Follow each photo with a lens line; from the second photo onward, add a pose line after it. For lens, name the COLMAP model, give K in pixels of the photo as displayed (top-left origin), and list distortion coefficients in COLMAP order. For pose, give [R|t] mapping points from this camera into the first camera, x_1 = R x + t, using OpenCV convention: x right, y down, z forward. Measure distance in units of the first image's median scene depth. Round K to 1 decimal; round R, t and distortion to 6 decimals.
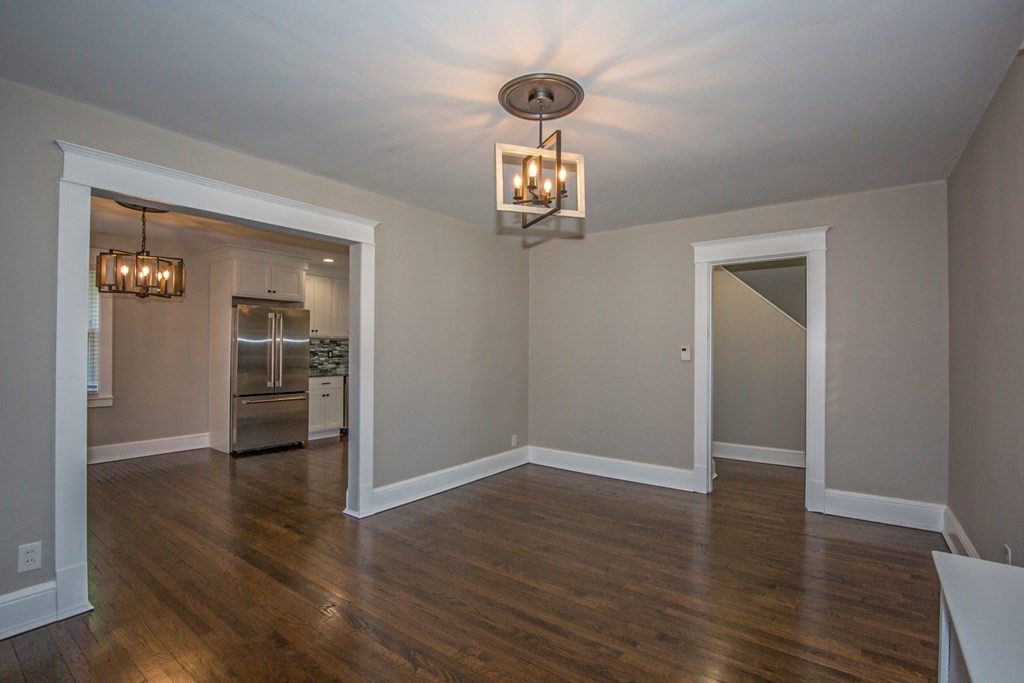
lens RADIAL K [[477.8, 0, 517.5], [0, 477.8, 344.6], [0, 0, 1]] dist [-0.026850, 0.002116]
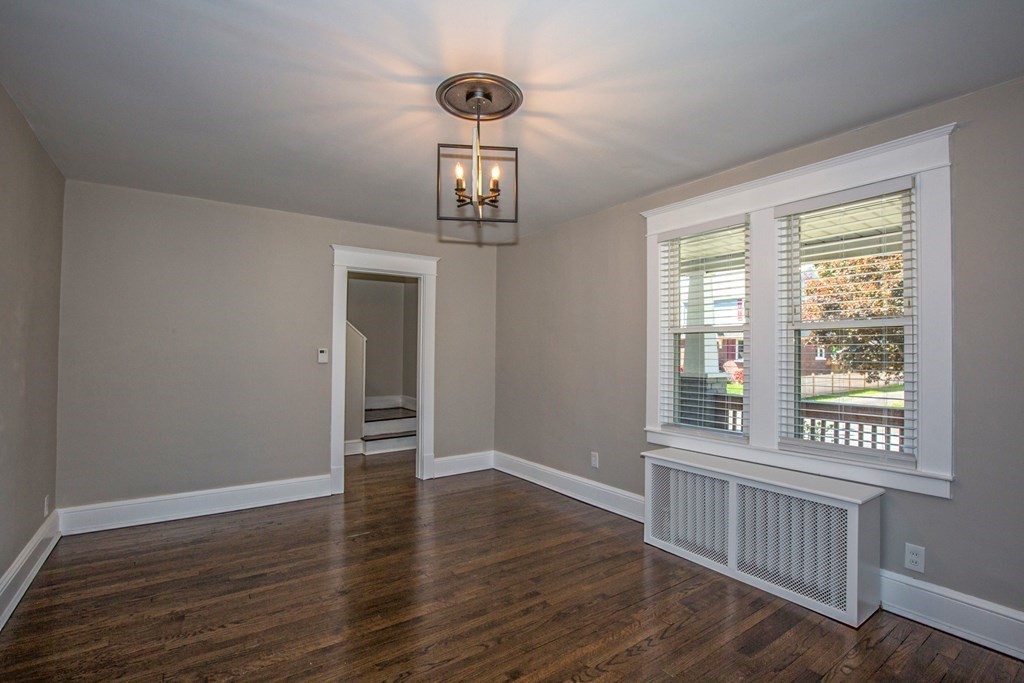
lens RADIAL K [[477.8, 0, 517.5], [0, 477.8, 344.6], [0, 0, 1]] dist [-0.026850, 0.002116]
pose [[0.303083, 0.014245, 0.952858, -0.537334], [-0.013053, 0.999857, -0.010796, 0.001943], [-0.952875, -0.009165, 0.303225, 0.386144]]
